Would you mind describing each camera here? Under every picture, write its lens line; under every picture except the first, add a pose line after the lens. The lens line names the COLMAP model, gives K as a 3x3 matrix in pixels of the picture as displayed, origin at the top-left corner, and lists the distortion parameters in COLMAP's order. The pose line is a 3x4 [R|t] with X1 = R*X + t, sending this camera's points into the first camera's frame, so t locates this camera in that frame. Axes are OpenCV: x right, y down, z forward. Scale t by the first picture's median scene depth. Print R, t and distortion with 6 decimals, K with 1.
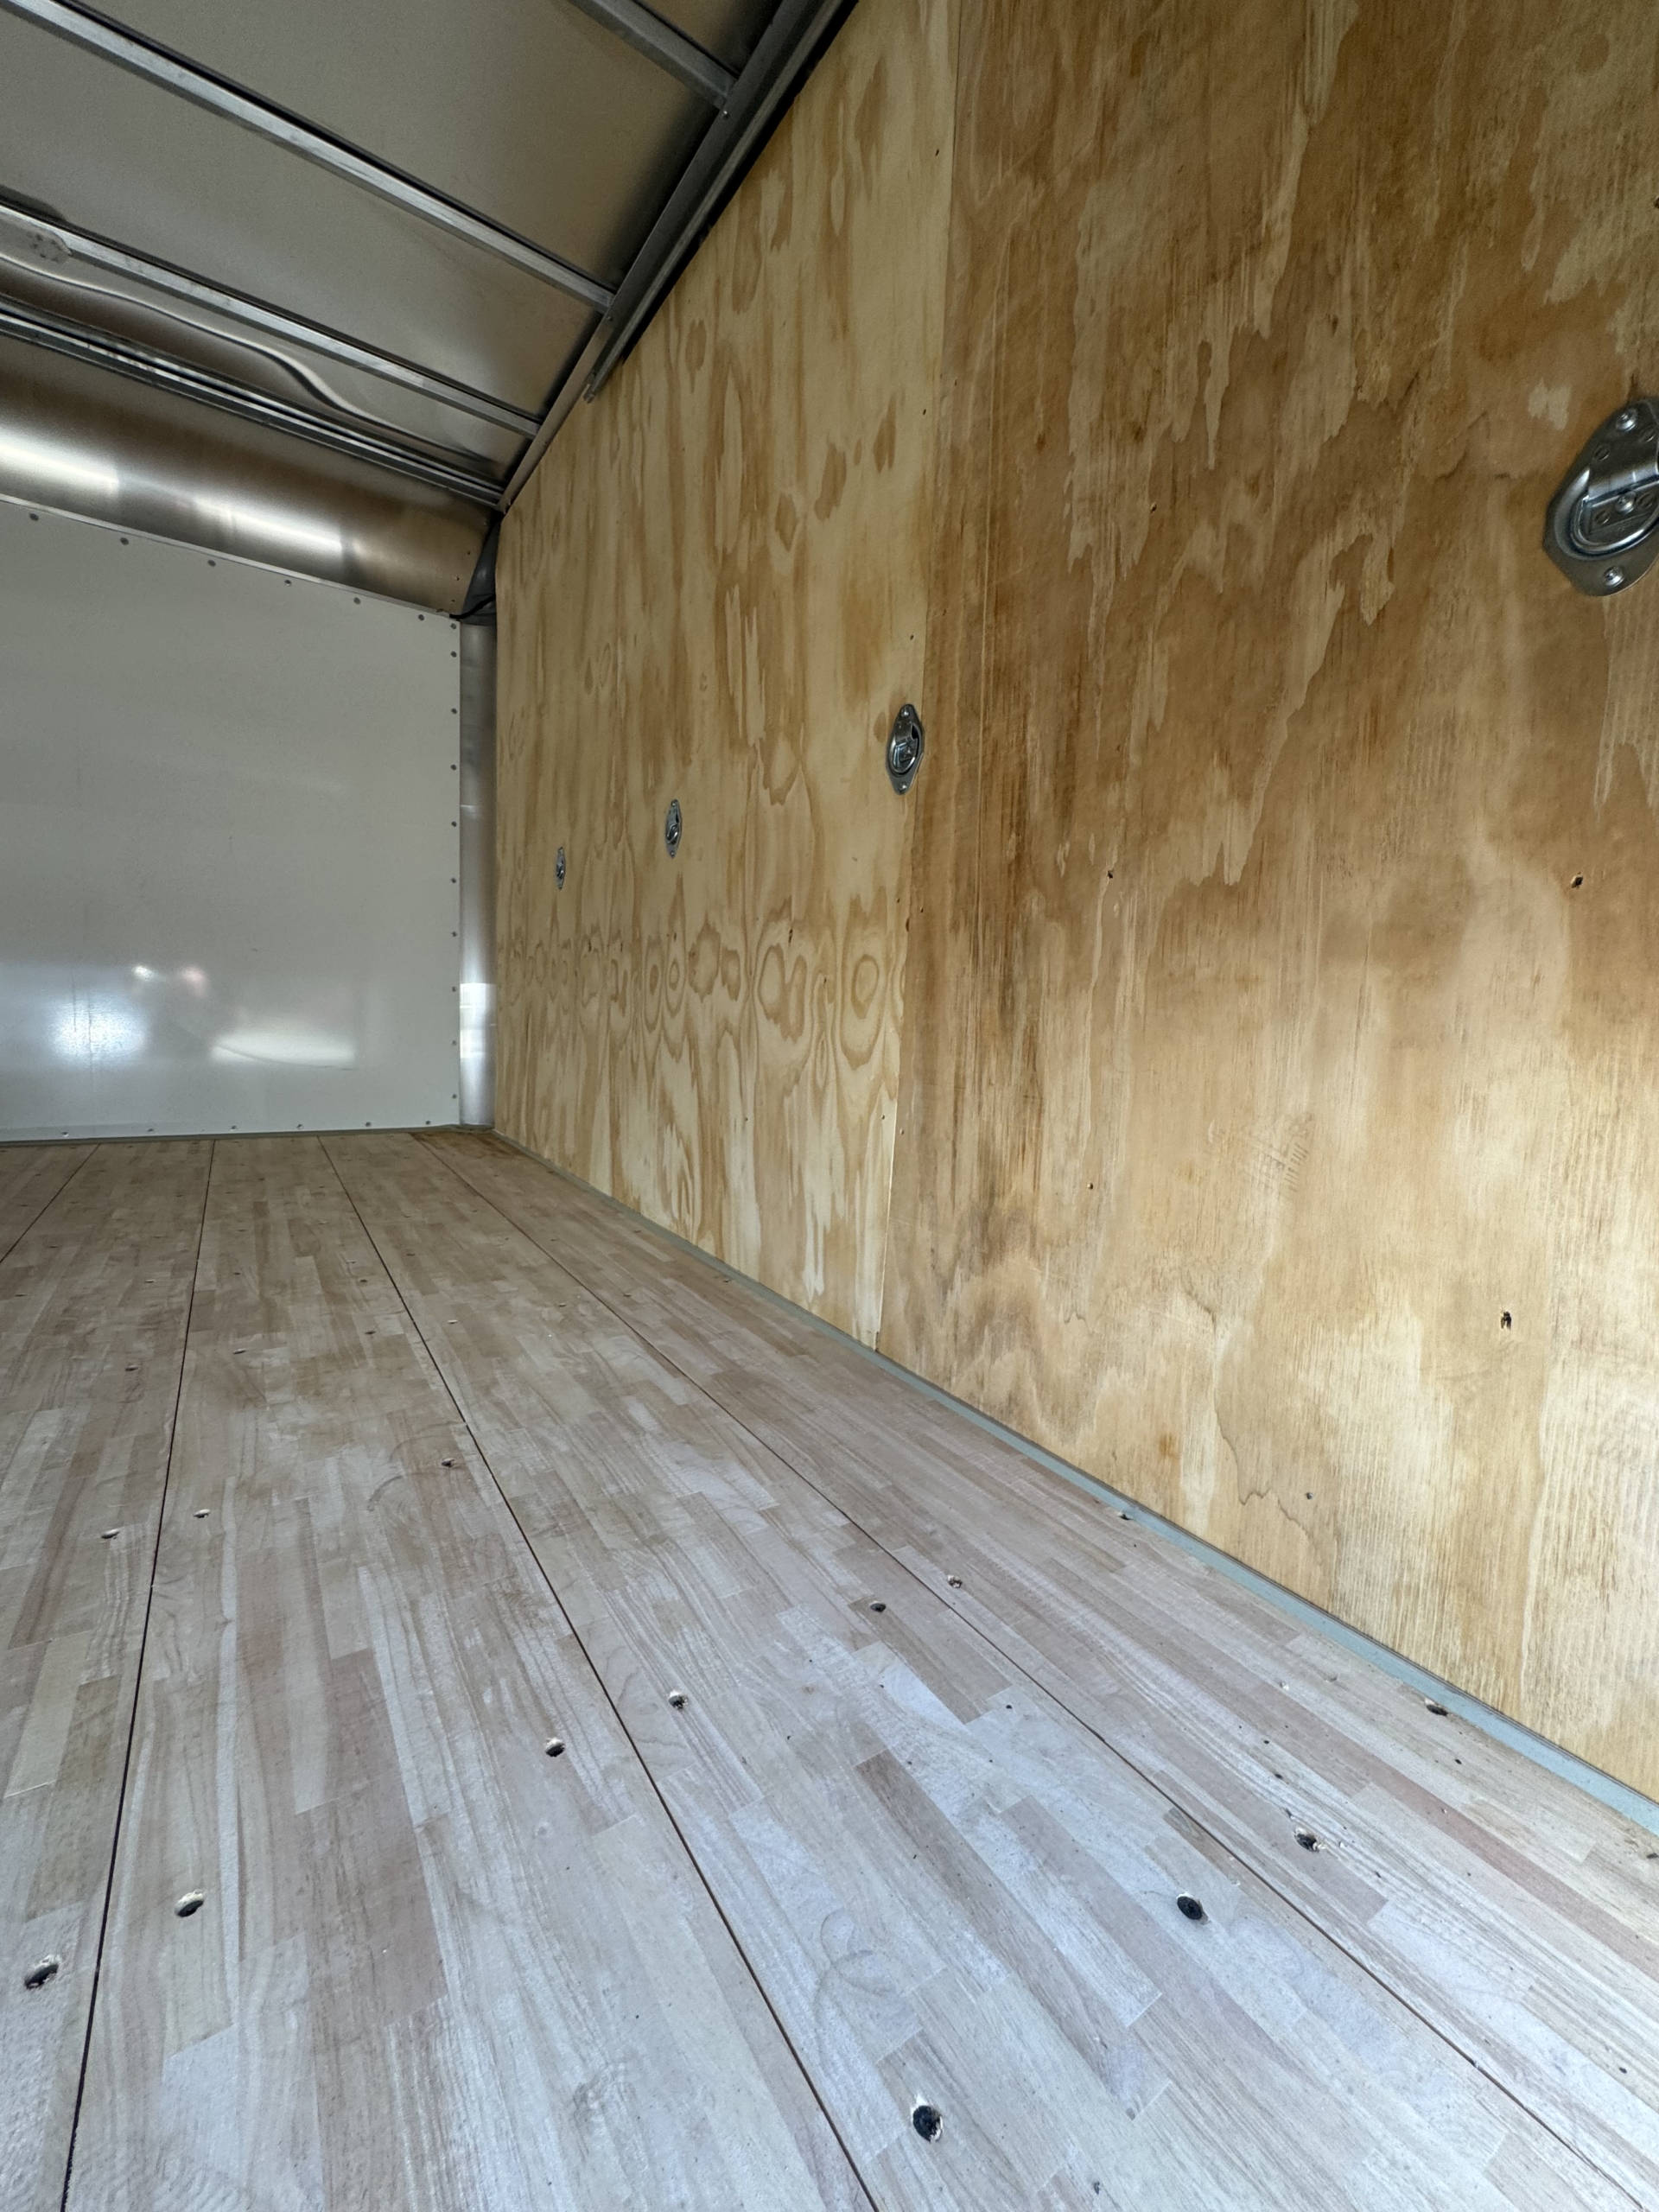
lens RADIAL K [[888.1, 0, 823.5], [0, 888.1, 1108.3], [0, 0, 1]] dist [-0.006705, 0.000938]
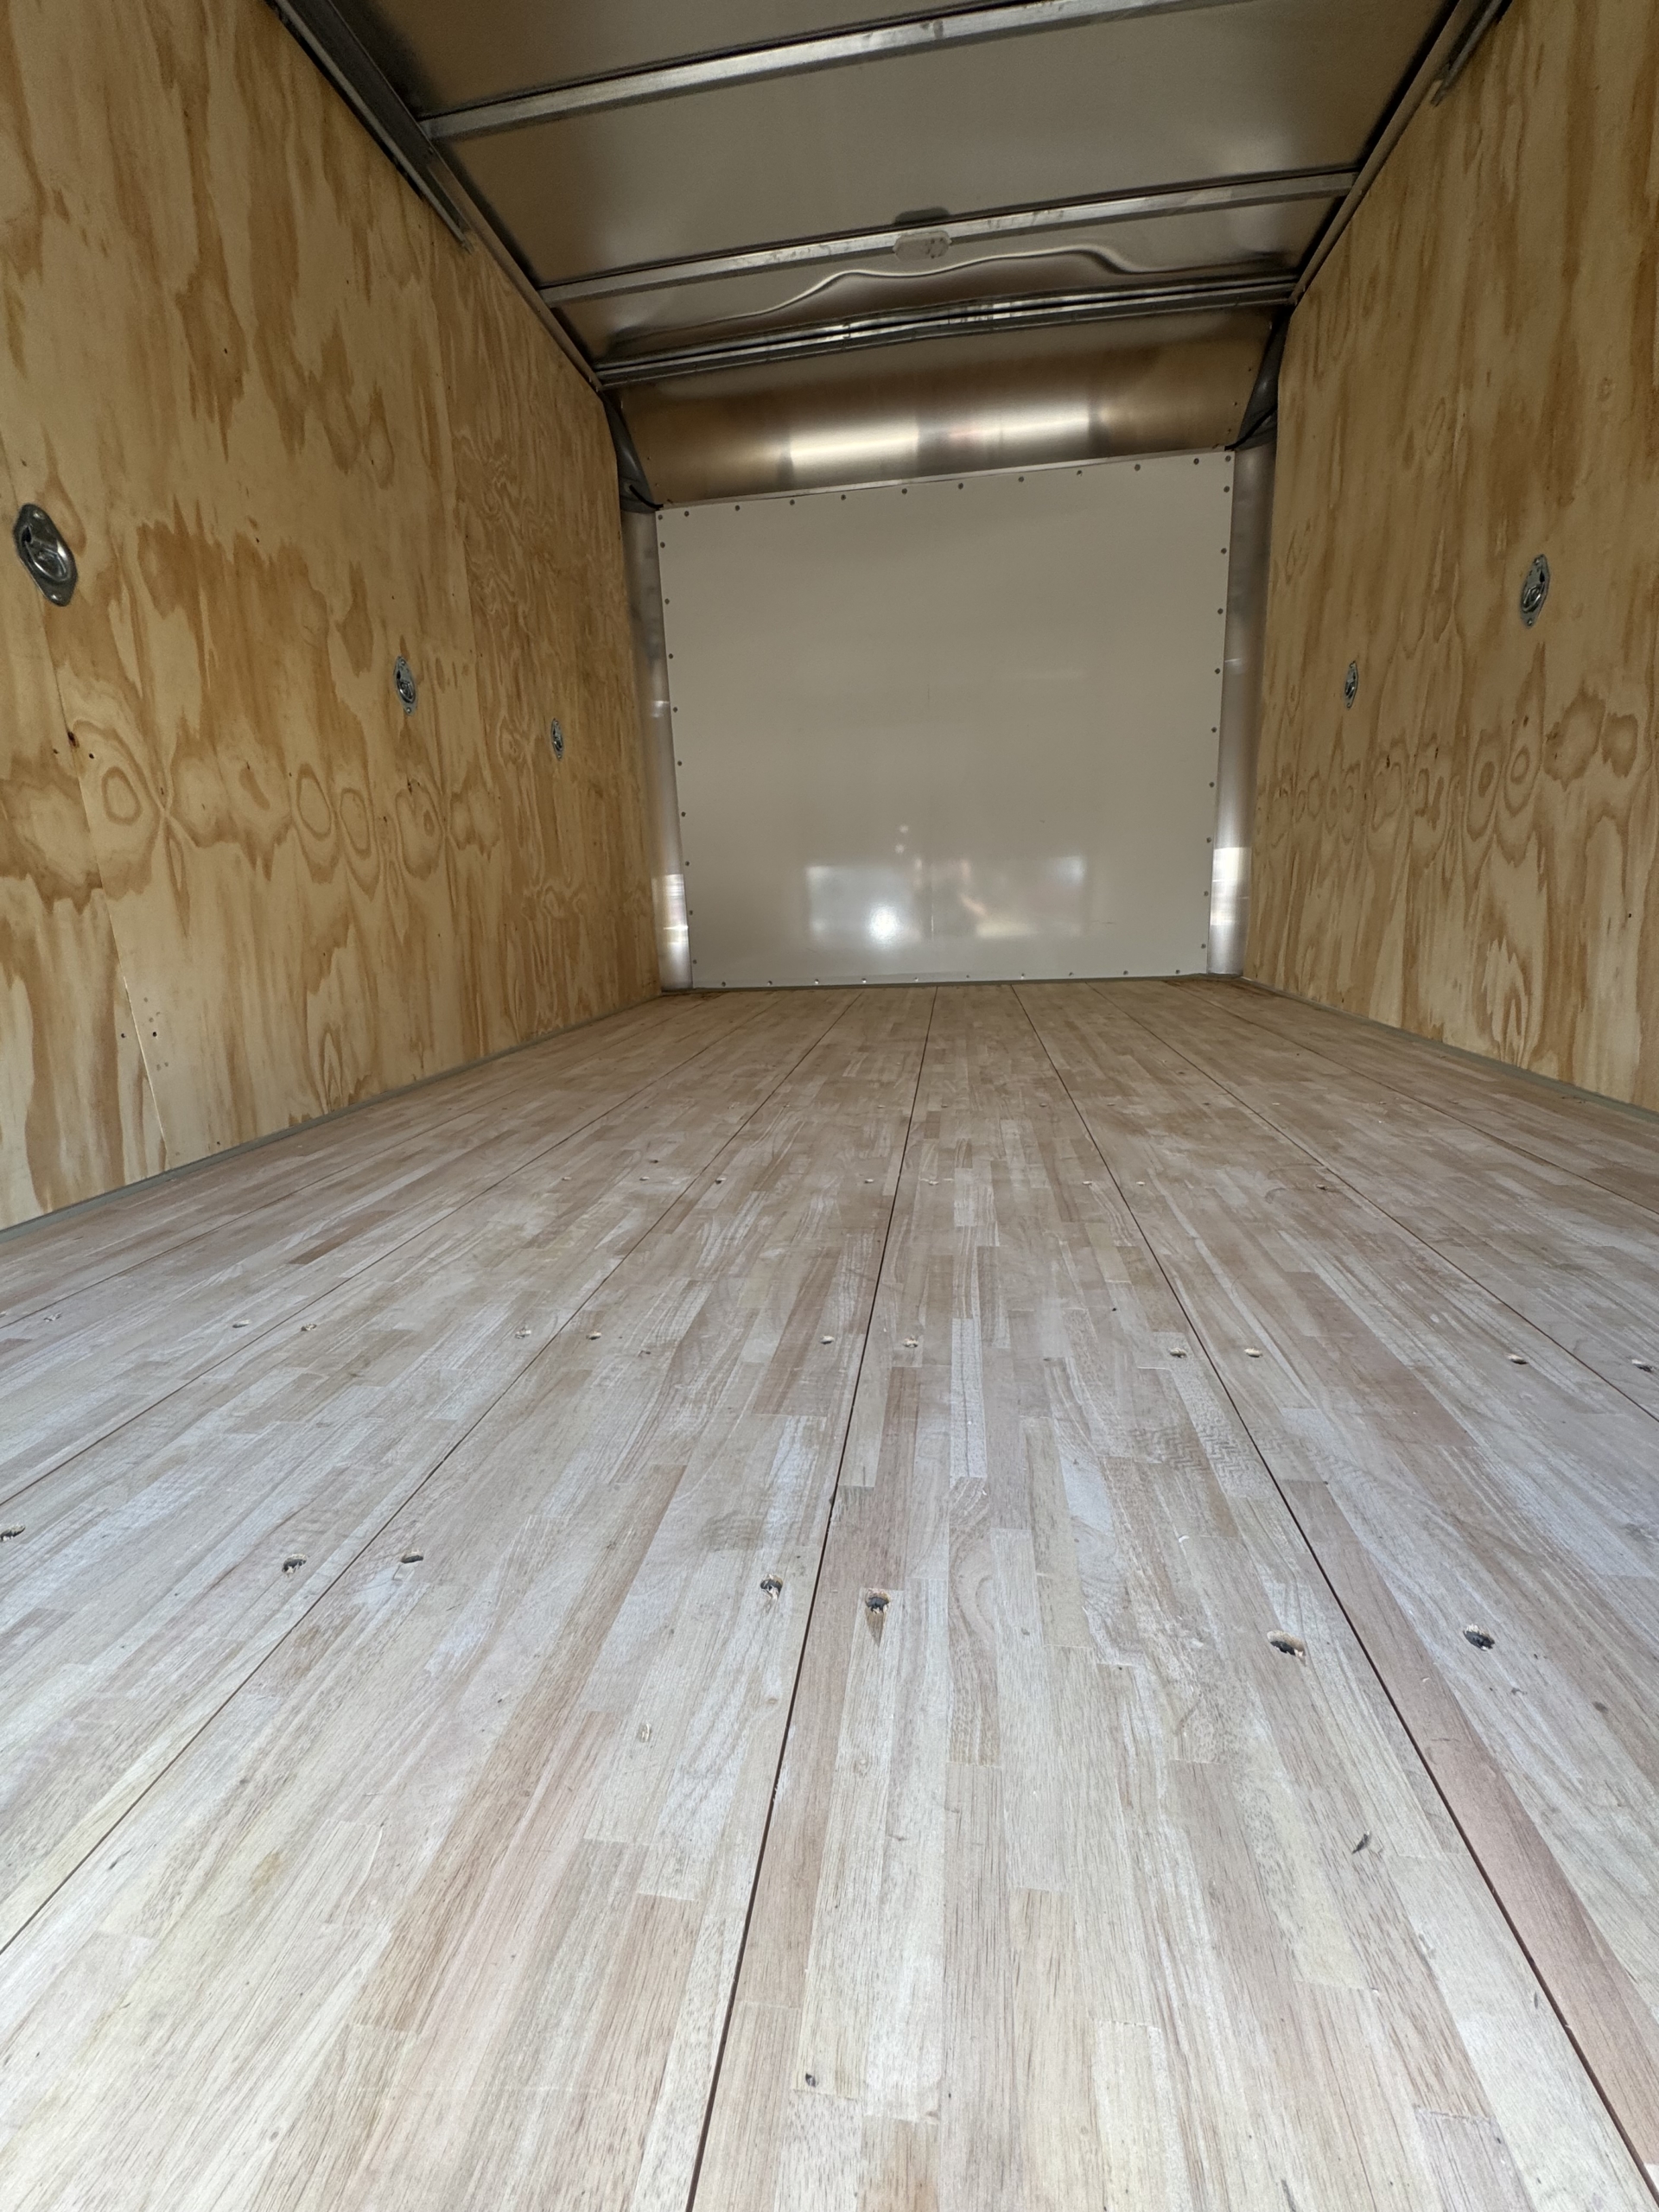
lens RADIAL K [[888.1, 0, 829.0], [0, 888.1, 1106.2], [0, 0, 1]] dist [-0.006705, 0.000938]
pose [[0.748462, 0.079943, -0.658342, -0.072163], [0.002184, 0.992405, 0.122992, 0.071719], [0.663174, -0.093492, 0.742603, -0.136068]]
